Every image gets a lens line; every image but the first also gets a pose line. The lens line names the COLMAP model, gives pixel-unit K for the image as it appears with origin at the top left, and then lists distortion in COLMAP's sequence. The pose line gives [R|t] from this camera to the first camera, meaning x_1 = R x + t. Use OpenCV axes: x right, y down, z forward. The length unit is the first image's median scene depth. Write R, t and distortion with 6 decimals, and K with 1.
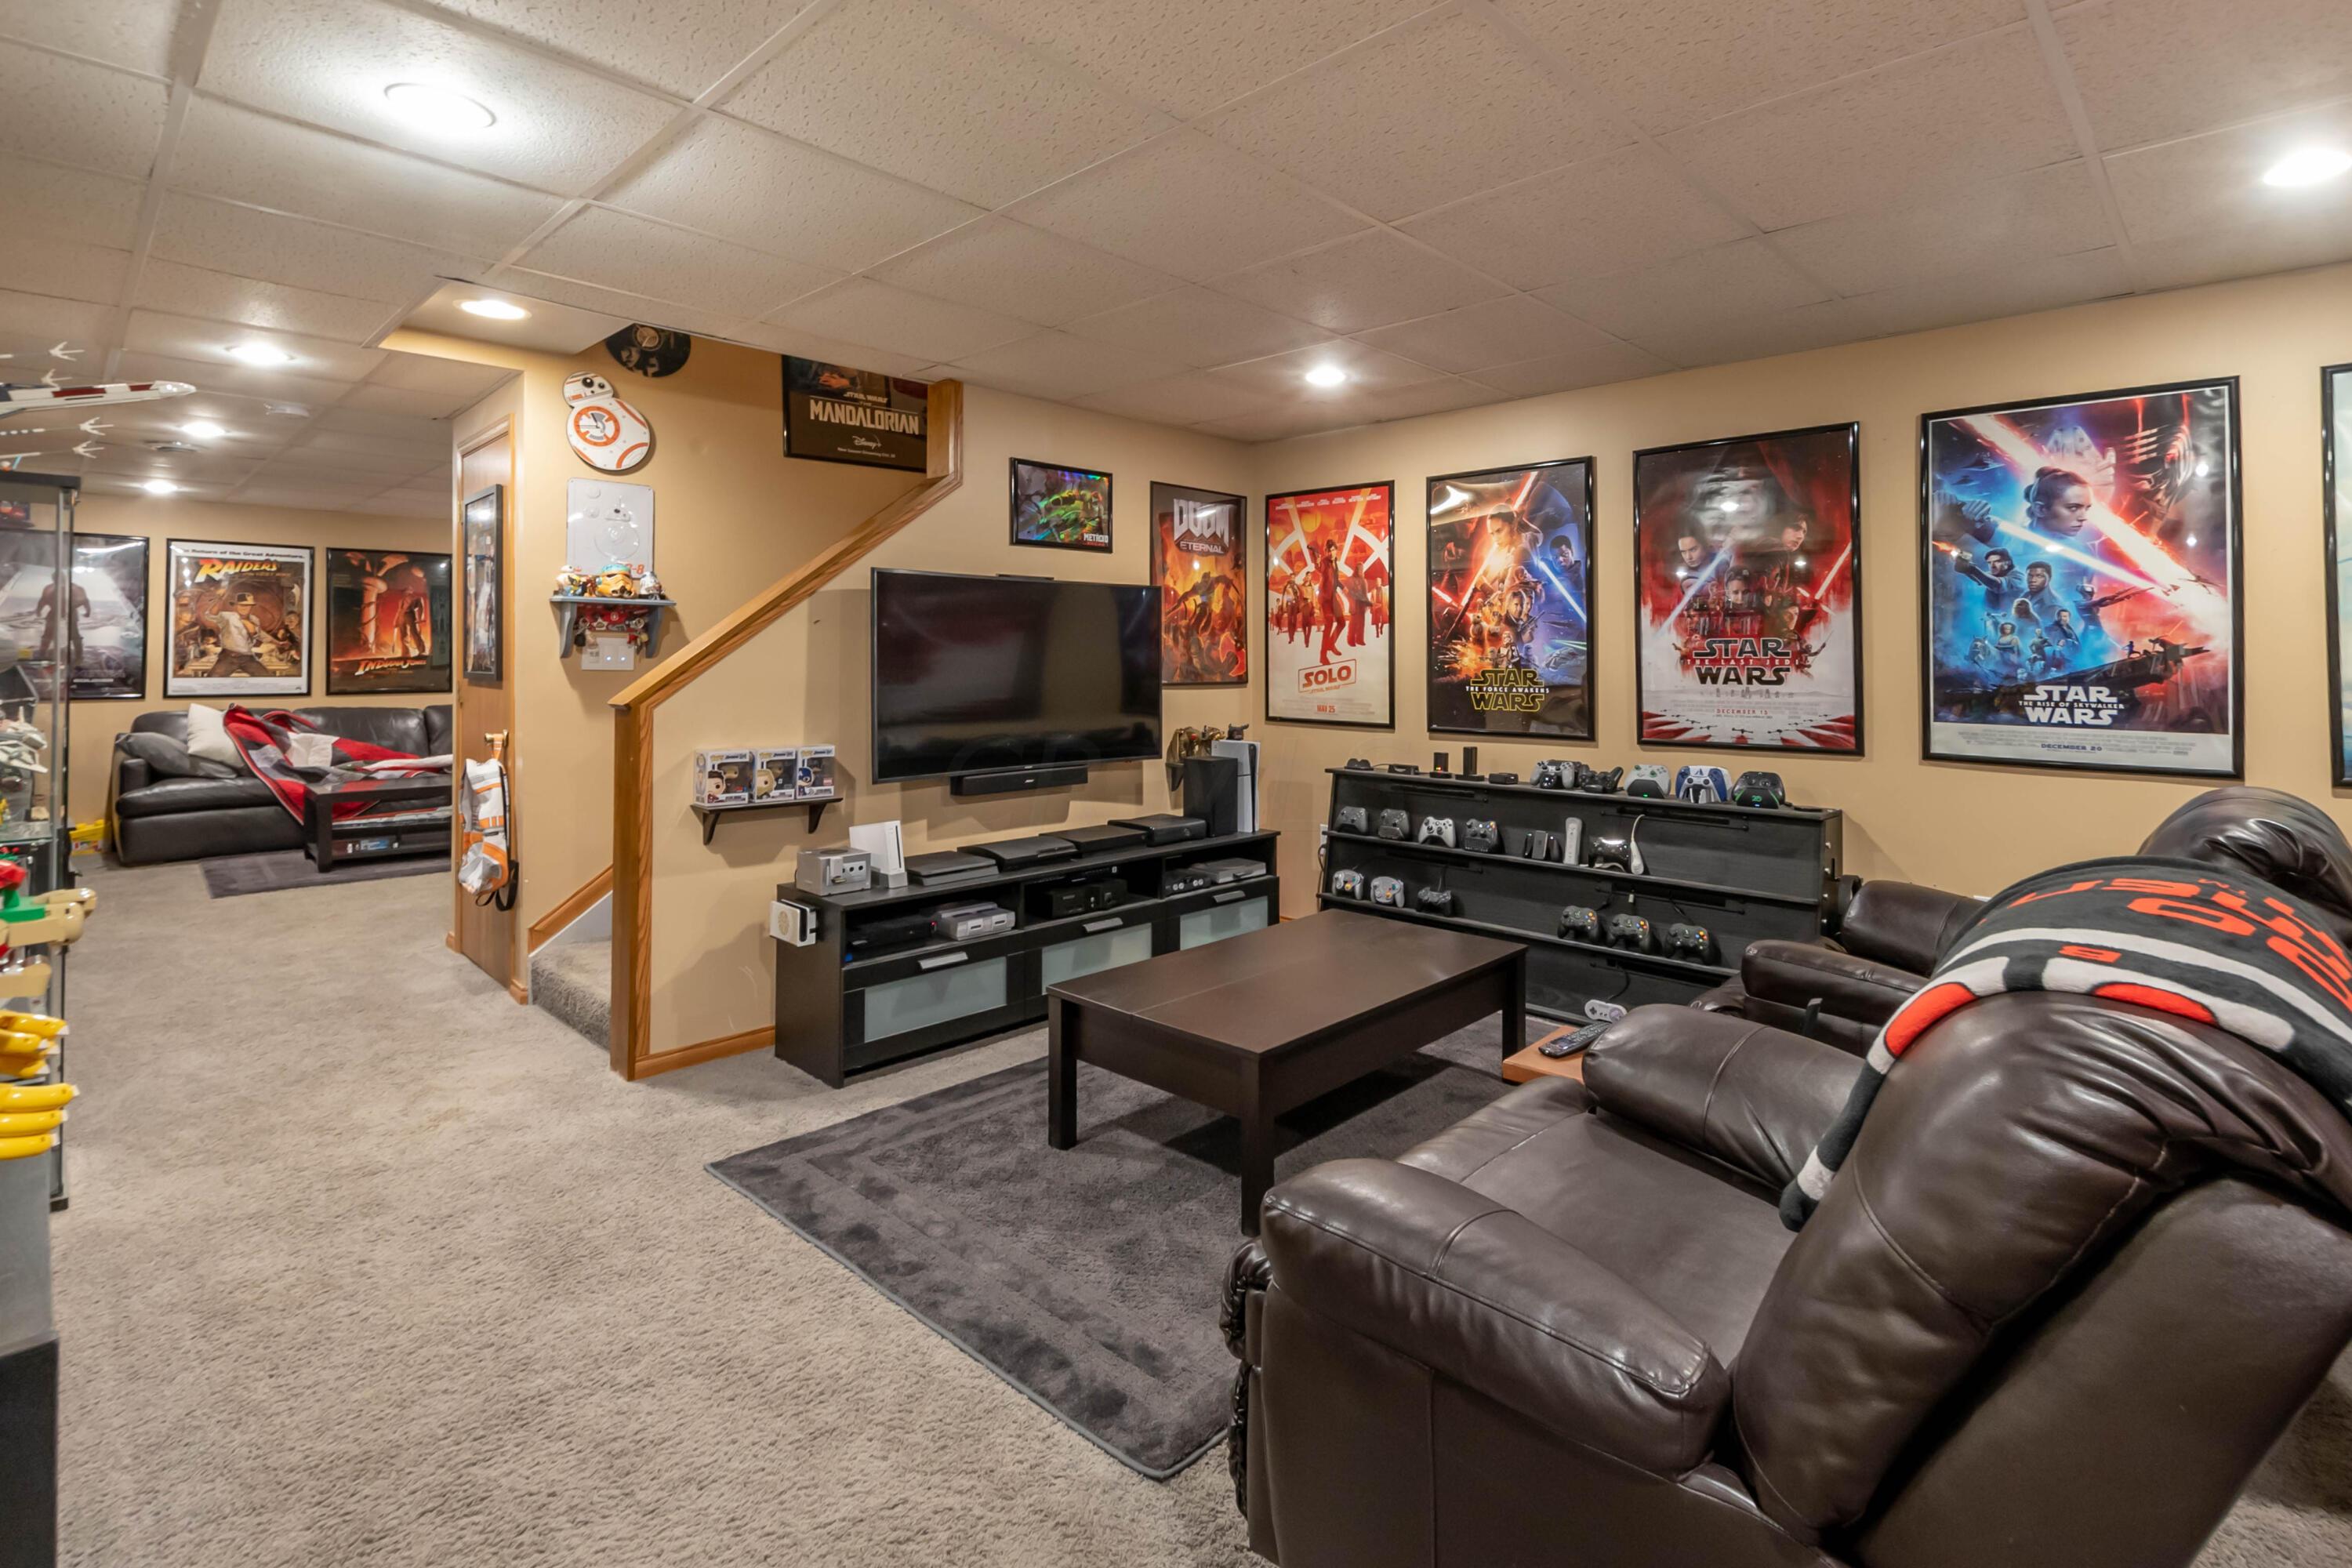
lens RADIAL K [[1100.6, 0, 1179.2], [0, 1100.6, 652.0], [0, 0, 1]] dist [0.000437, -0.000803]
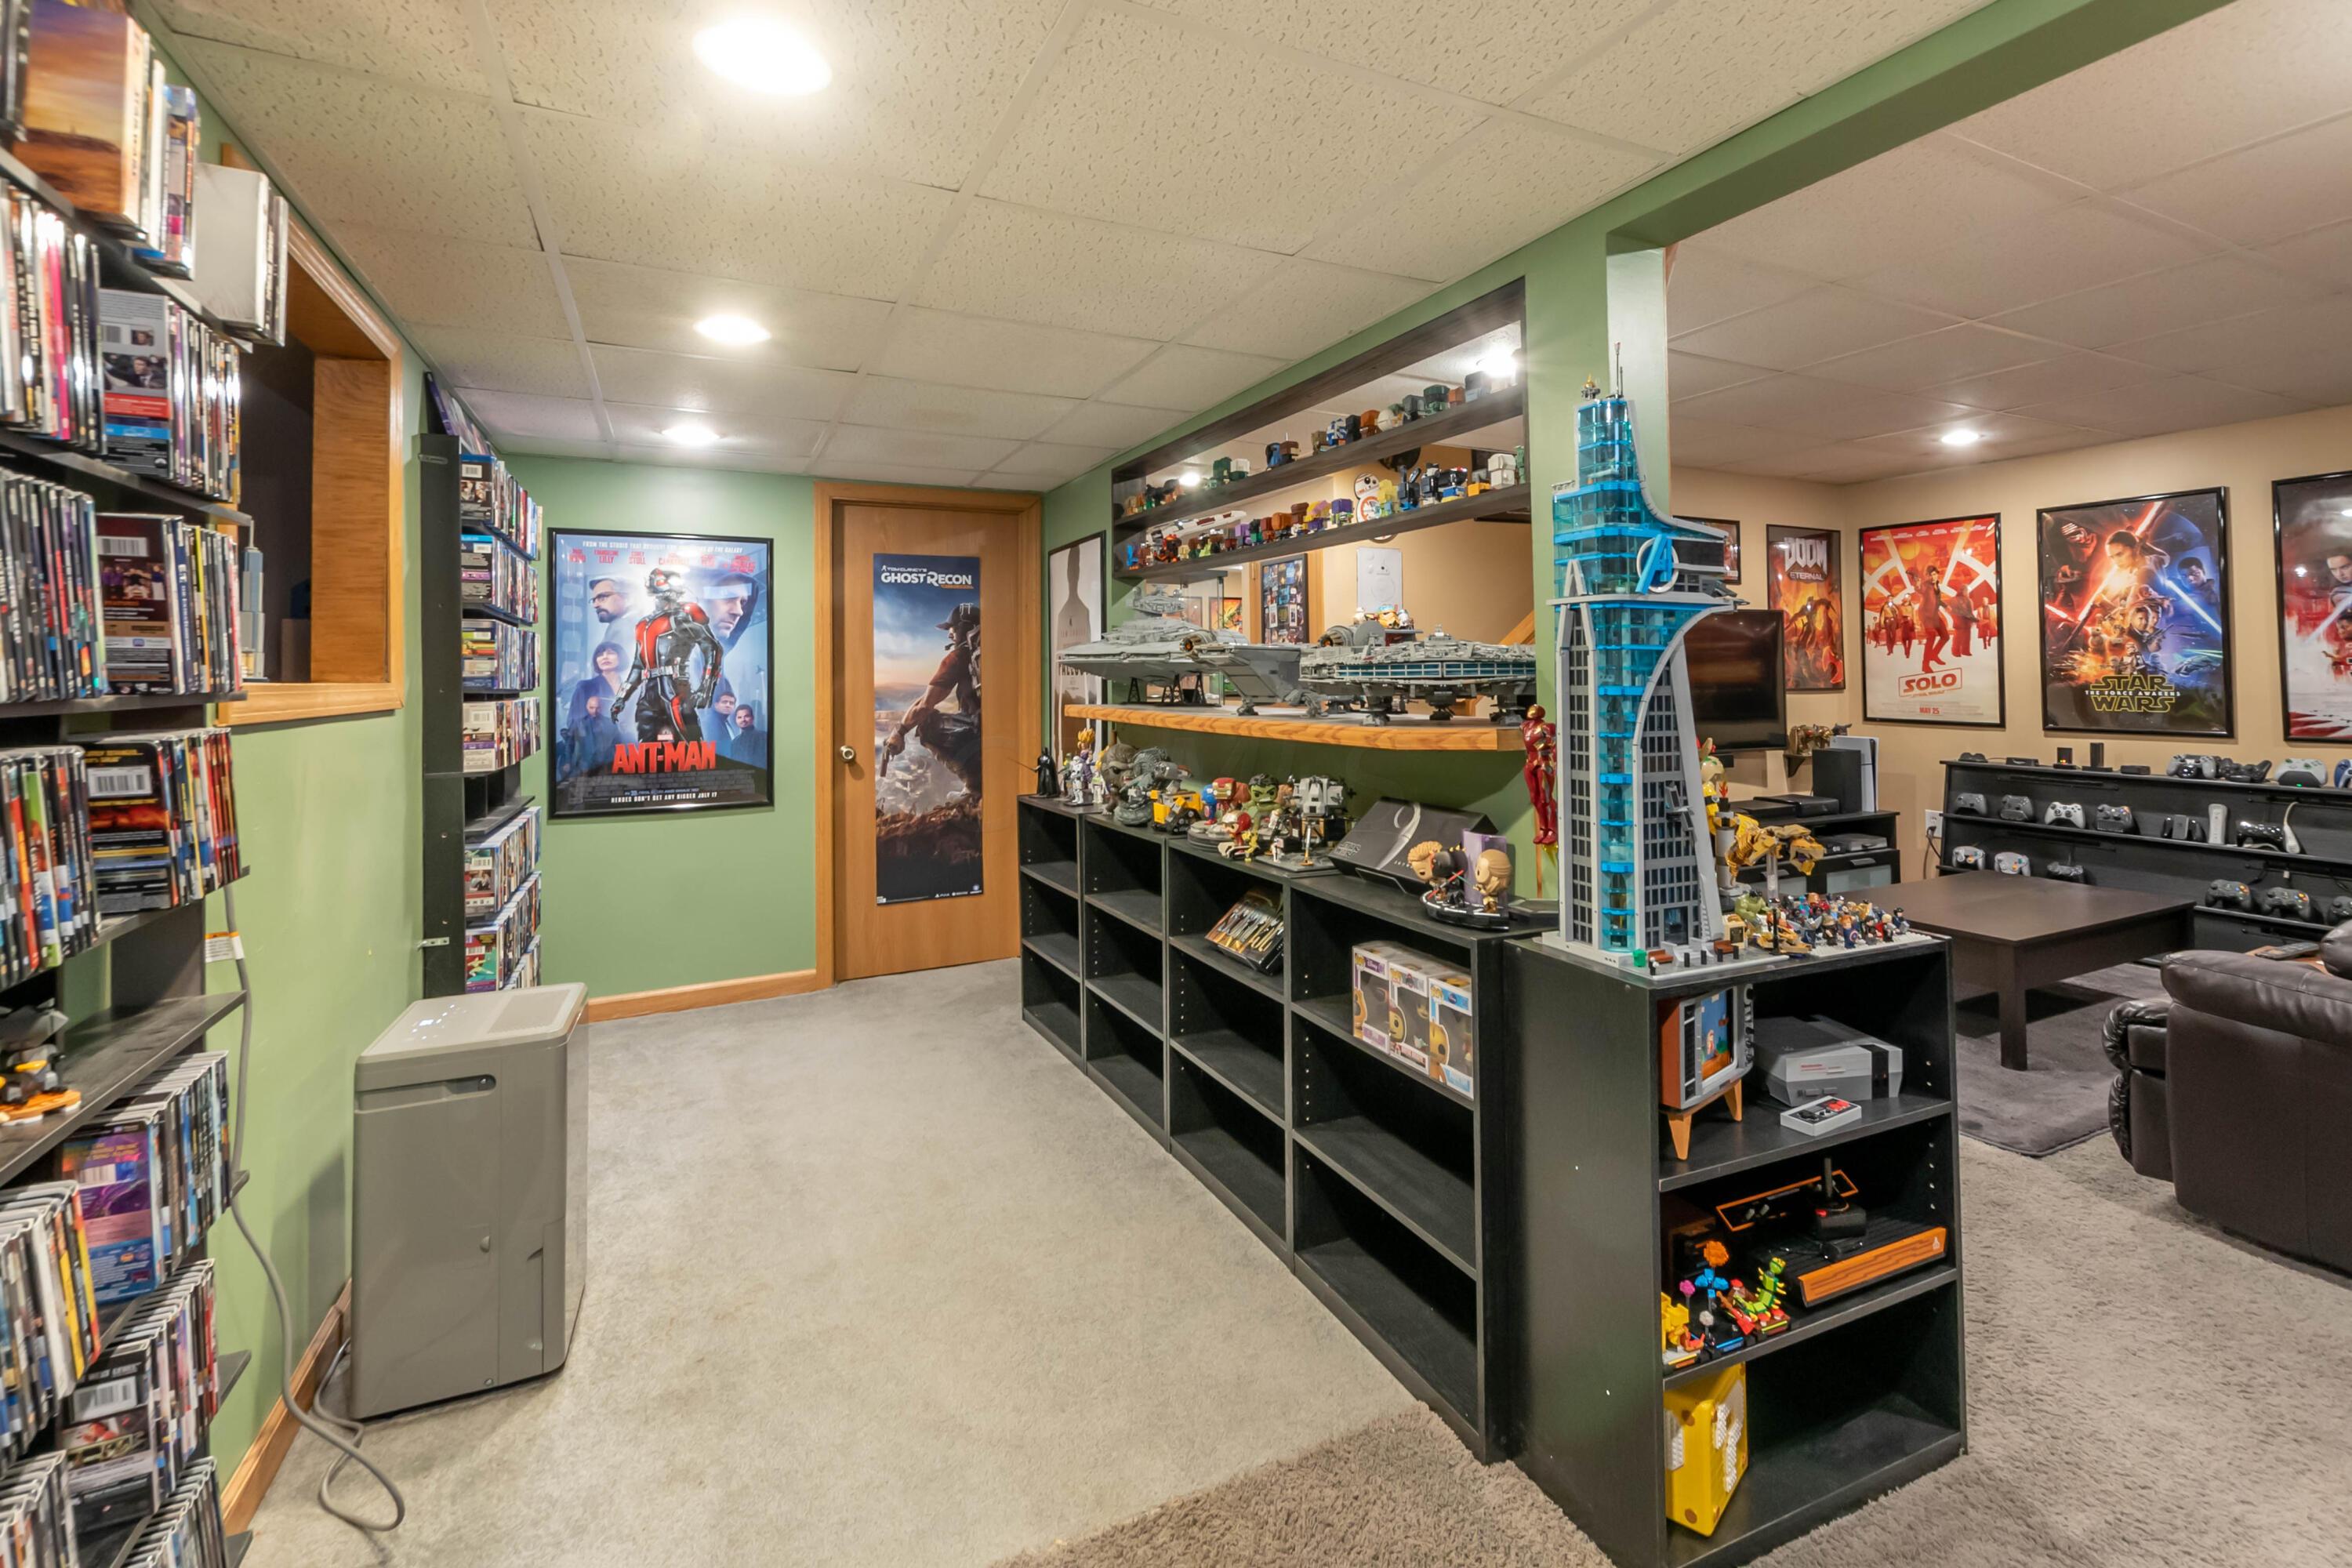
lens RADIAL K [[1100.6, 0, 1179.2], [0, 1100.6, 652.0], [0, 0, 1]] dist [0.000437, -0.000803]
pose [[0.949437, -0.013009, -0.313688, -0.276924], [0.009283, 0.999868, -0.013368, -0.002422], [0.313820, 0.009780, 0.949432, -0.388093]]
